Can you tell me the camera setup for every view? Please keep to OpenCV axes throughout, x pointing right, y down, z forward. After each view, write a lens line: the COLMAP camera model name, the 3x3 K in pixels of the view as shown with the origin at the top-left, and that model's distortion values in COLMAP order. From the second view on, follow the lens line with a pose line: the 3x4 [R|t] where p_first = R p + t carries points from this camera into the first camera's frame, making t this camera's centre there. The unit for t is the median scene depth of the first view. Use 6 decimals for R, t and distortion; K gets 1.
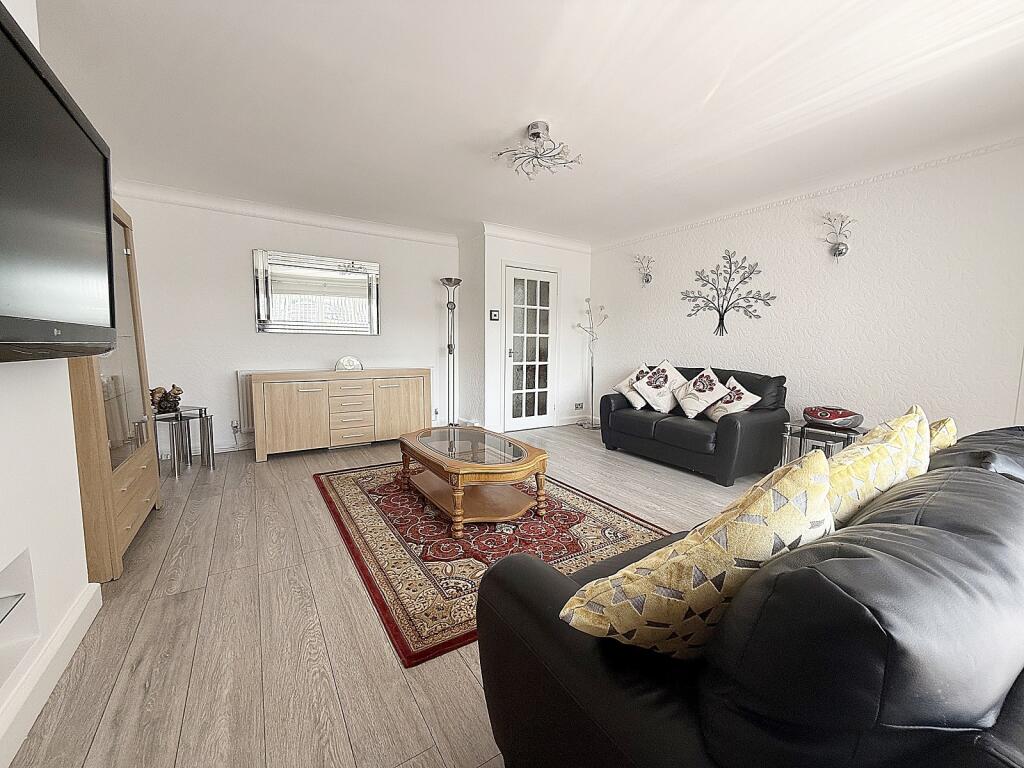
lens RADIAL K [[411.0, 0, 514.8], [0, 411.0, 383.5], [0, 0, 1]] dist [-0.000165, 0.000001]
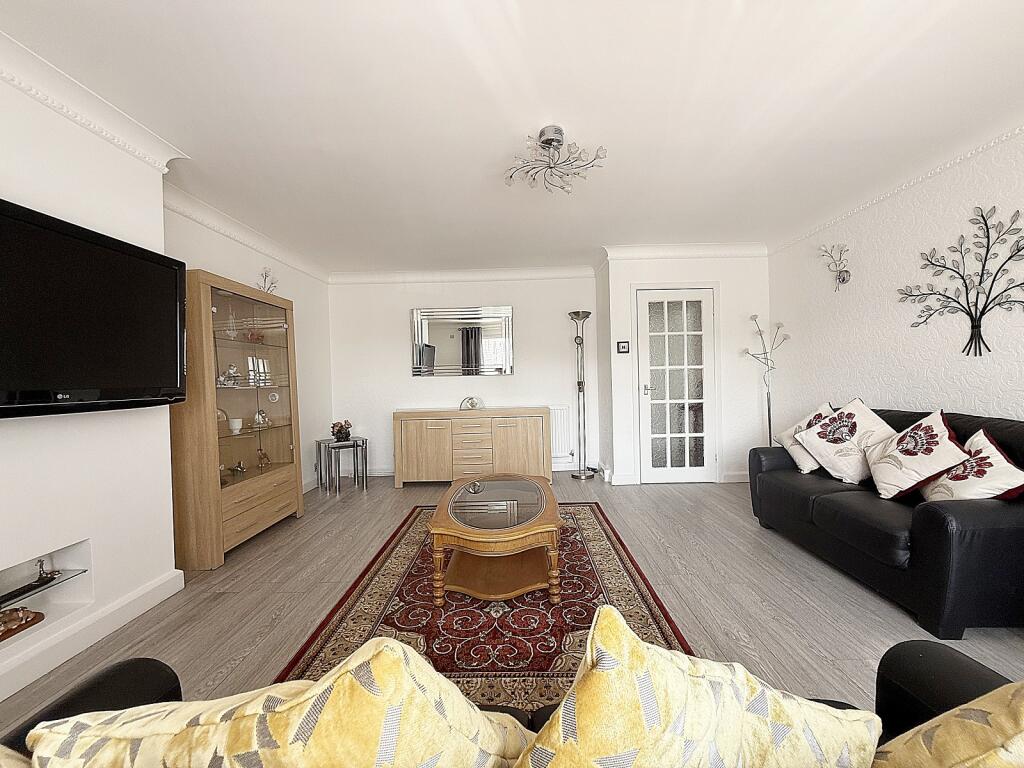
lens RADIAL K [[411.0, 0, 514.8], [0, 411.0, 383.5], [0, 0, 1]] dist [-0.000165, 0.000001]
pose [[0.832353, -0.023750, -0.553736, 0.285608], [-0.019983, 0.997146, -0.072806, -0.024306], [0.553885, 0.071666, 0.829503, 0.179872]]
